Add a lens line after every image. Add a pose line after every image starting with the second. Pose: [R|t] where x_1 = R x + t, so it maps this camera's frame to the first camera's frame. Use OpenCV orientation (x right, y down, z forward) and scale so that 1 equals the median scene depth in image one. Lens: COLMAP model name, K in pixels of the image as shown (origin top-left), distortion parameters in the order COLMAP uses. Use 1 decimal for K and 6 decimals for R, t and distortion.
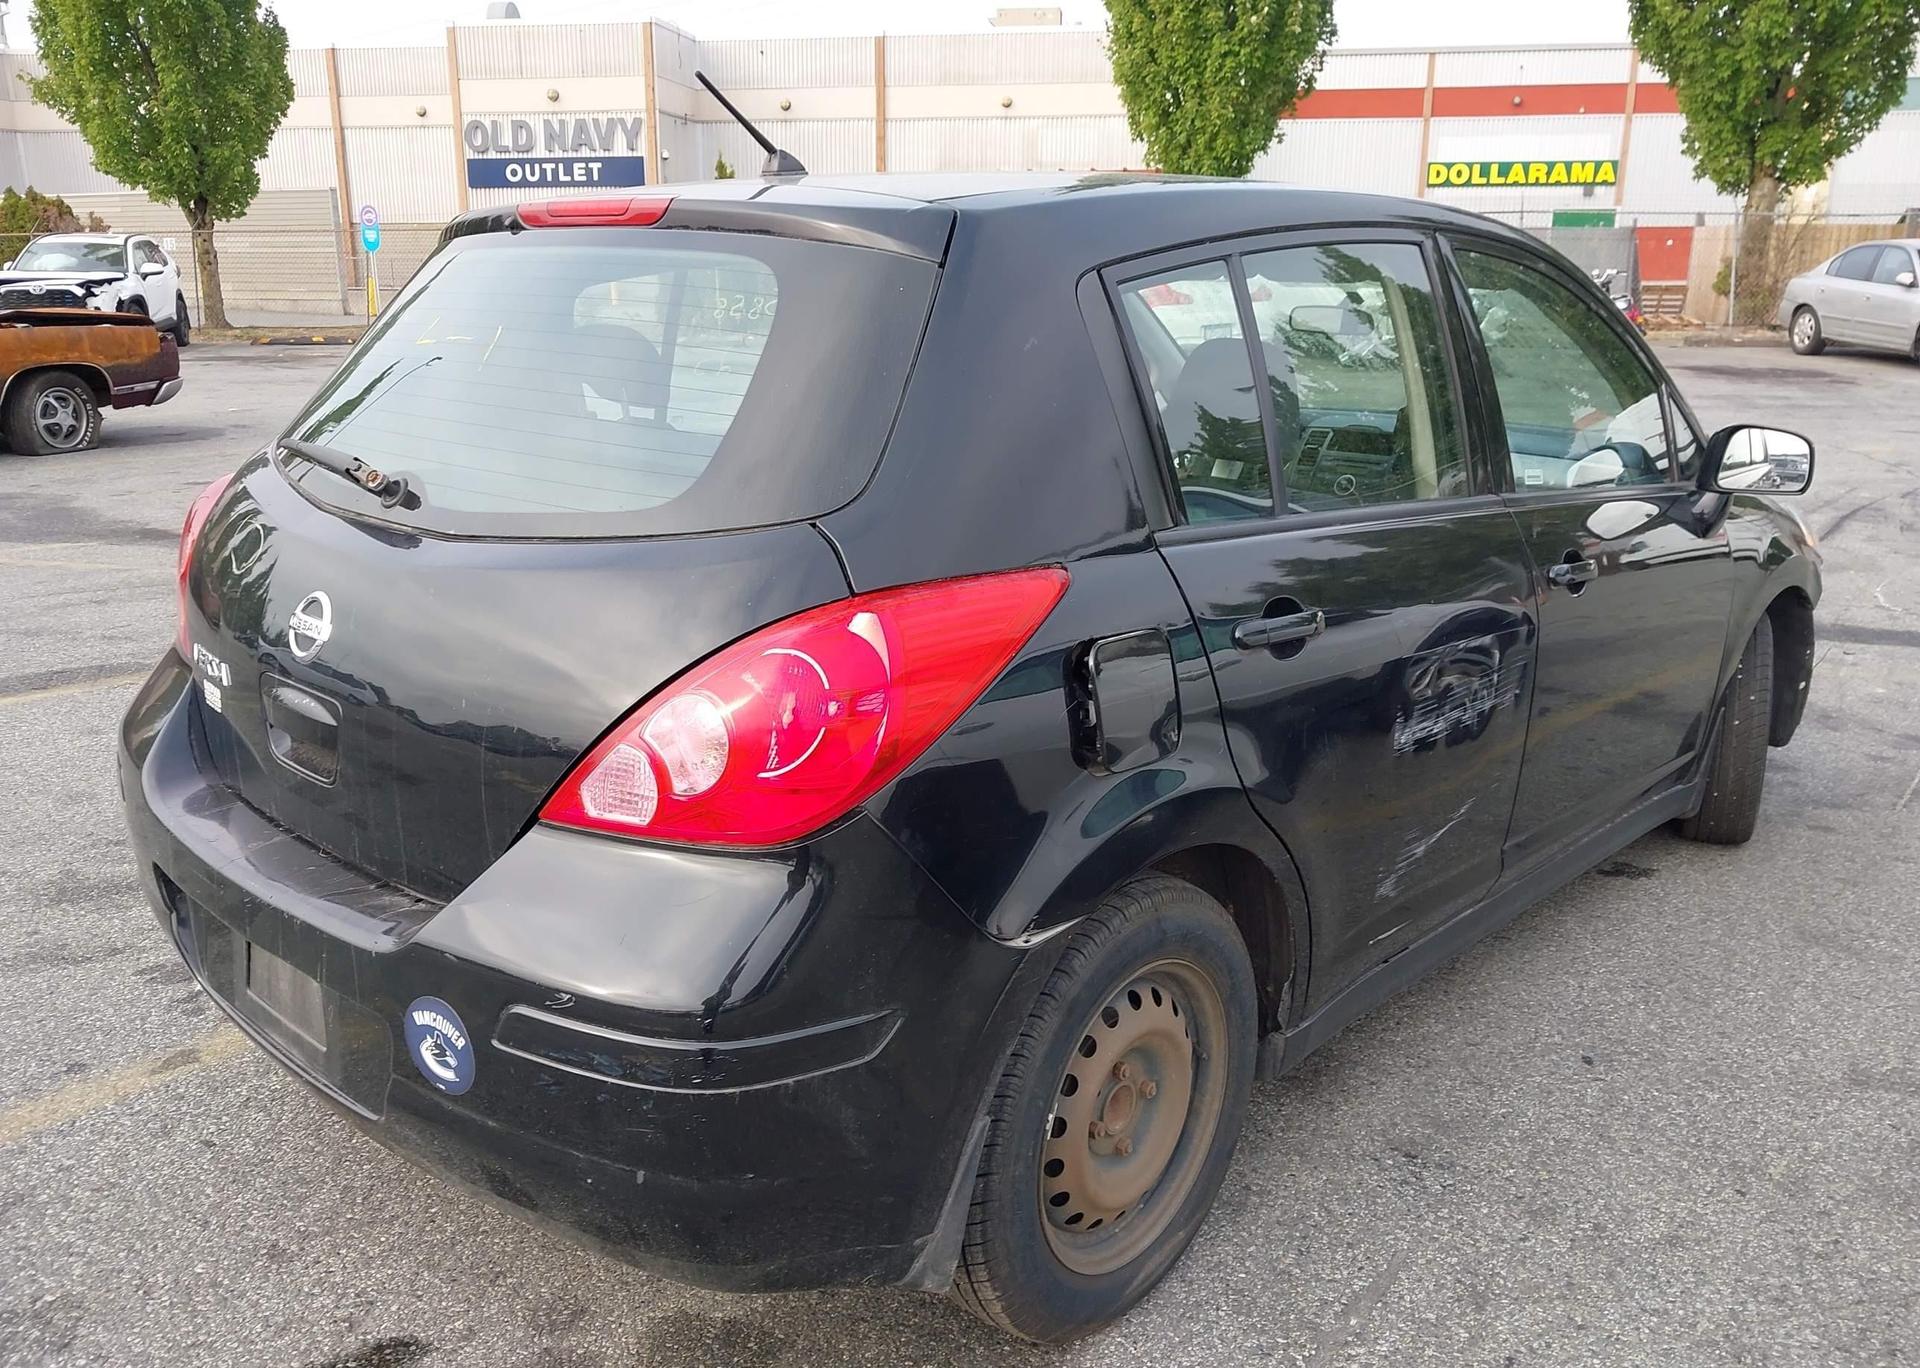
lens RADIAL K [[1533.4, 0, 934.4], [0, 1533.4, 704.4], [0, 0, 1]] dist [0.009772, -0.000143]
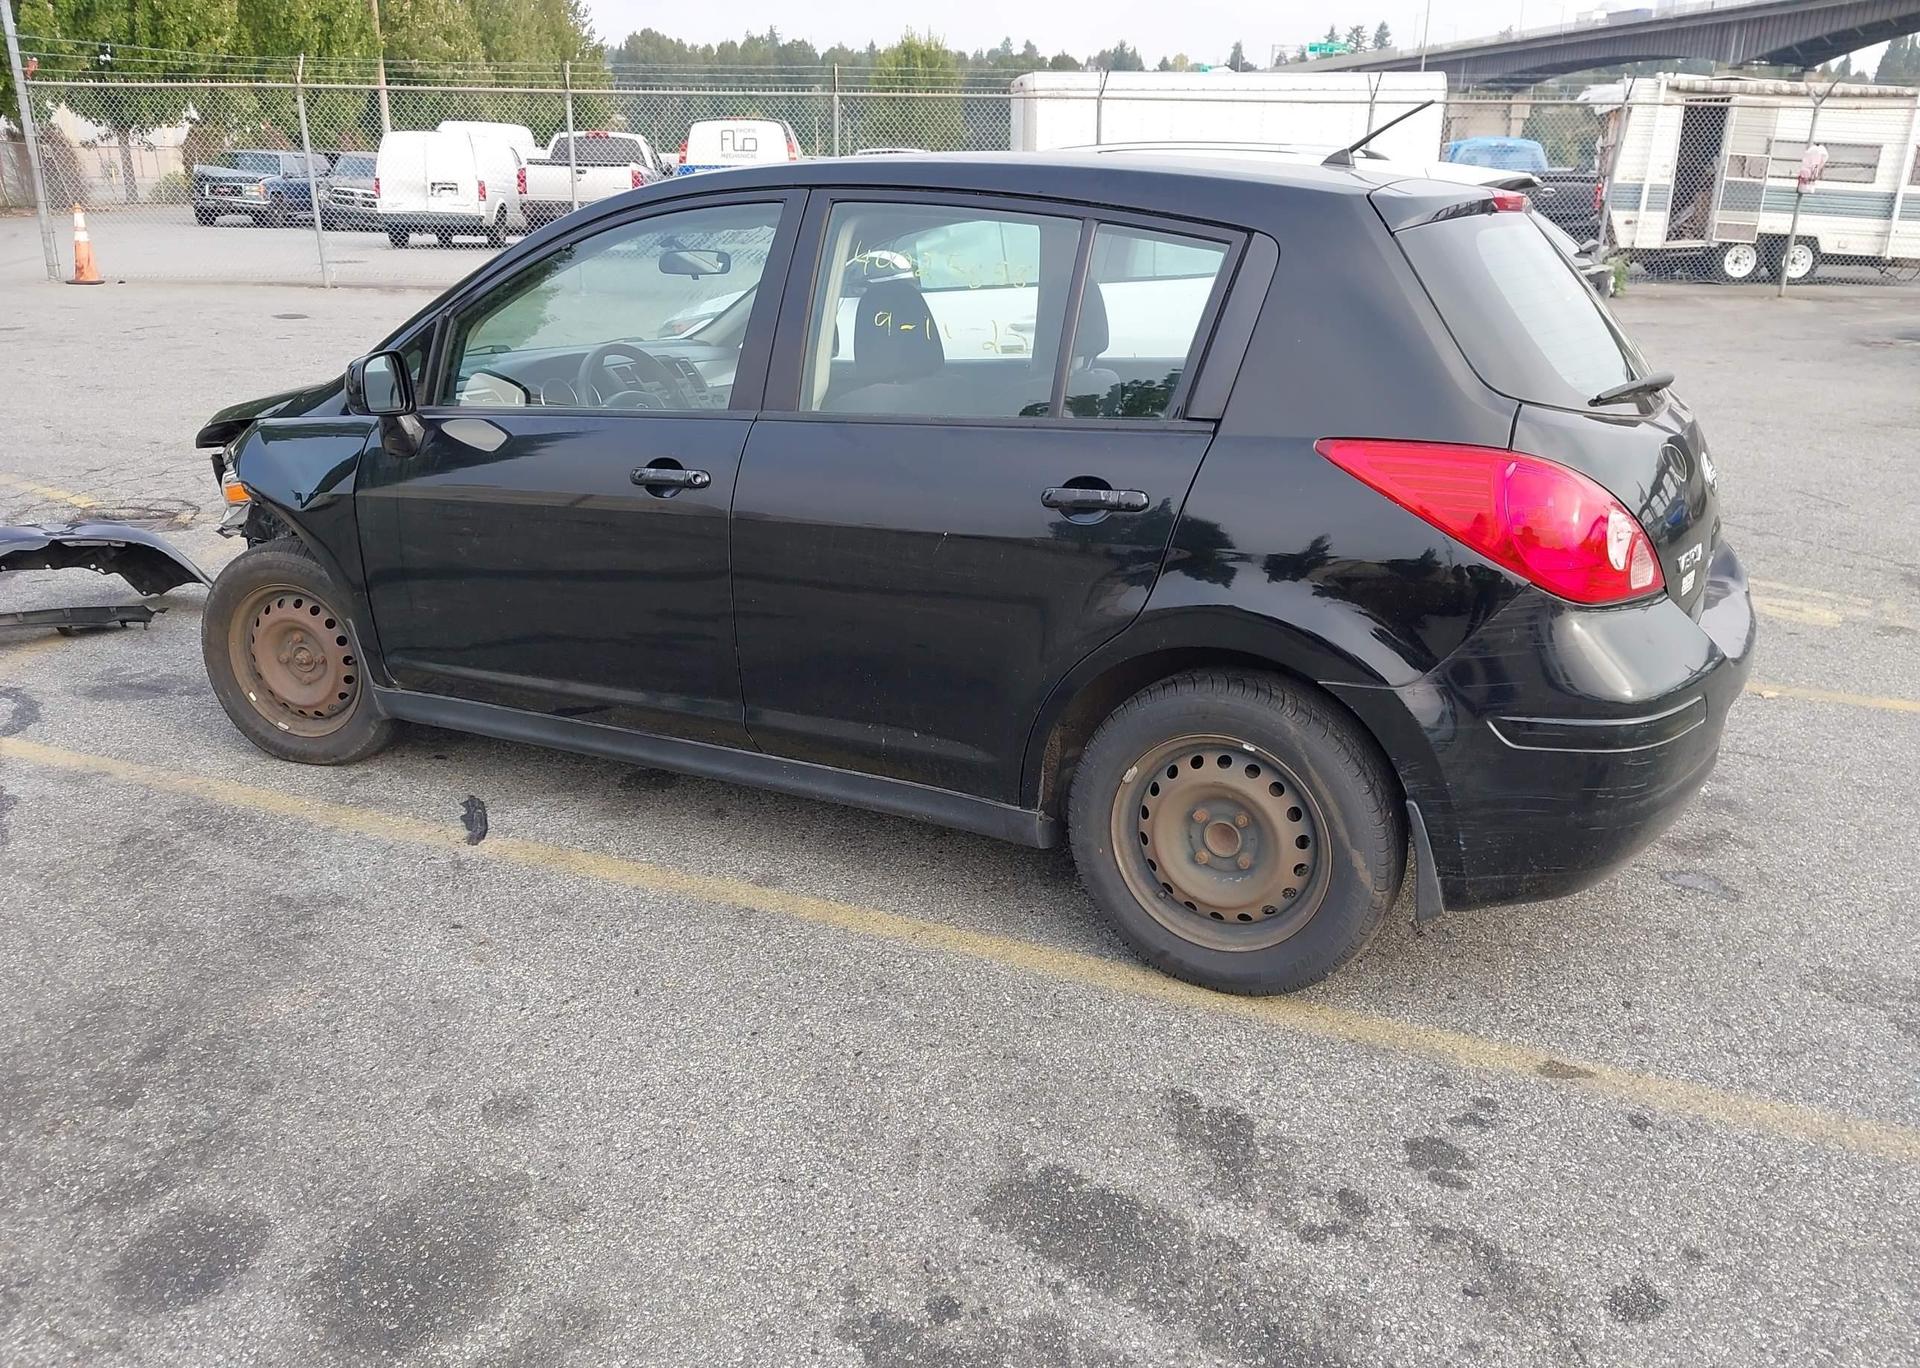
lens RADIAL K [[1517.6, 0, 959.0], [0, 1517.6, 693.9], [0, 0, 1]] dist [0.047916, -0.071431]
pose [[-0.262134, -0.309674, 0.913995, -0.167867], [0.250569, 0.892791, 0.374353, -0.061822], [-0.931934, 0.327149, -0.156437, 0.199590]]
